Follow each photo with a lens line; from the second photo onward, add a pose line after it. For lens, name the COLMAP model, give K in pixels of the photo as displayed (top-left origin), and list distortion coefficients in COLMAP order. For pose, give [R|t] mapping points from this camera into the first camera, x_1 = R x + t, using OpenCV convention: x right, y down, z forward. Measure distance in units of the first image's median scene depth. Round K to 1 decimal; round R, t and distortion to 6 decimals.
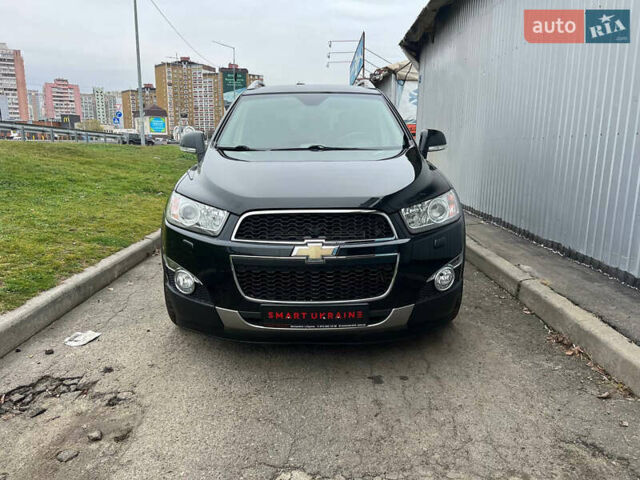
lens RADIAL K [[461.4, 0, 318.1], [0, 461.4, 236.7], [0, 0, 1]] dist [0.032553, -0.037139]
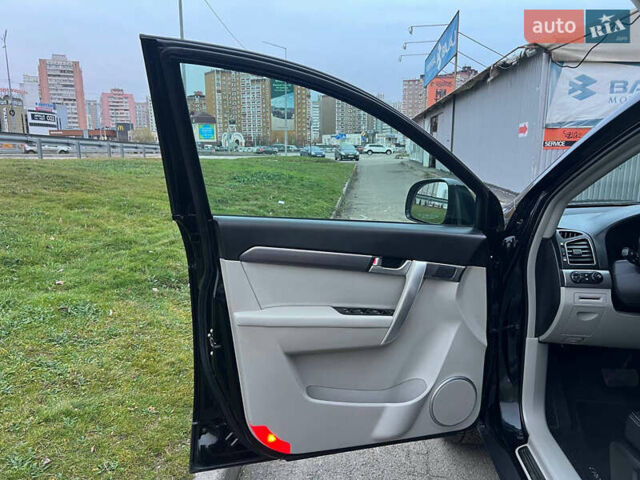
lens RADIAL K [[461.4, 0, 318.7], [0, 461.4, 244.7], [0, 0, 1]] dist [0.032553, -0.037139]
pose [[0.995420, 0.007833, -0.095274, -0.398697], [-0.007147, 0.999946, 0.007541, -0.338973], [0.095327, -0.006826, 0.995423, 1.294539]]
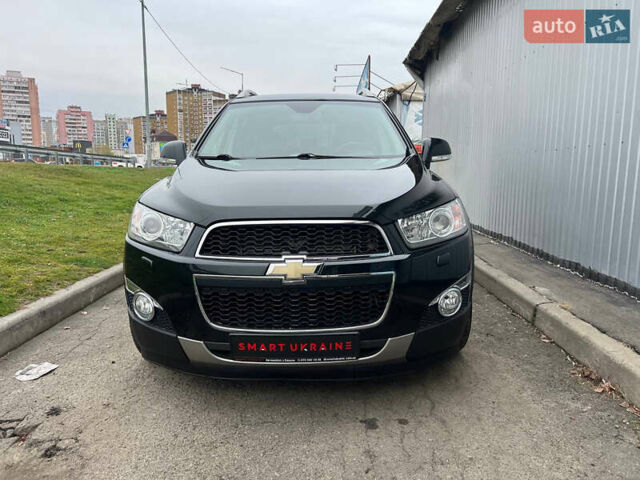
lens RADIAL K [[461.4, 0, 322.7], [0, 461.4, 237.9], [0, 0, 1]] dist [0.032553, -0.037139]
pose [[0.999961, -0.002092, -0.008624, 0.035594], [0.001670, 0.998814, -0.048669, 0.010339], [0.008716, 0.048652, 0.998778, 0.108485]]
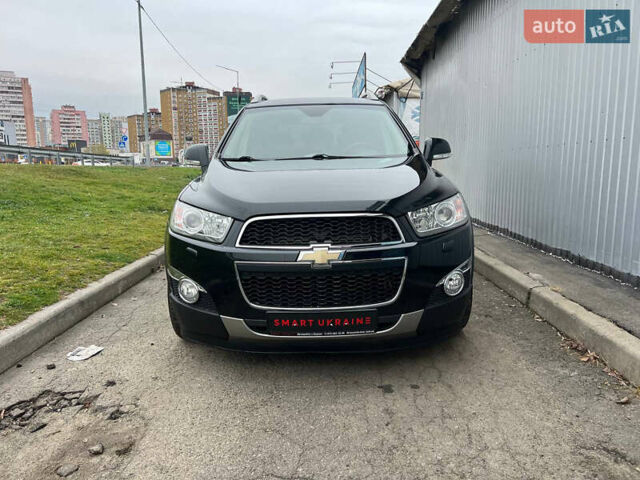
lens RADIAL K [[461.4, 0, 320.7], [0, 461.4, 236.6], [0, 0, 1]] dist [0.032553, -0.037139]
pose [[0.999840, -0.017070, -0.005341, -0.000997], [0.016824, 0.998931, -0.043062, 0.022099], [0.006070, 0.042965, 0.999058, 0.012463]]
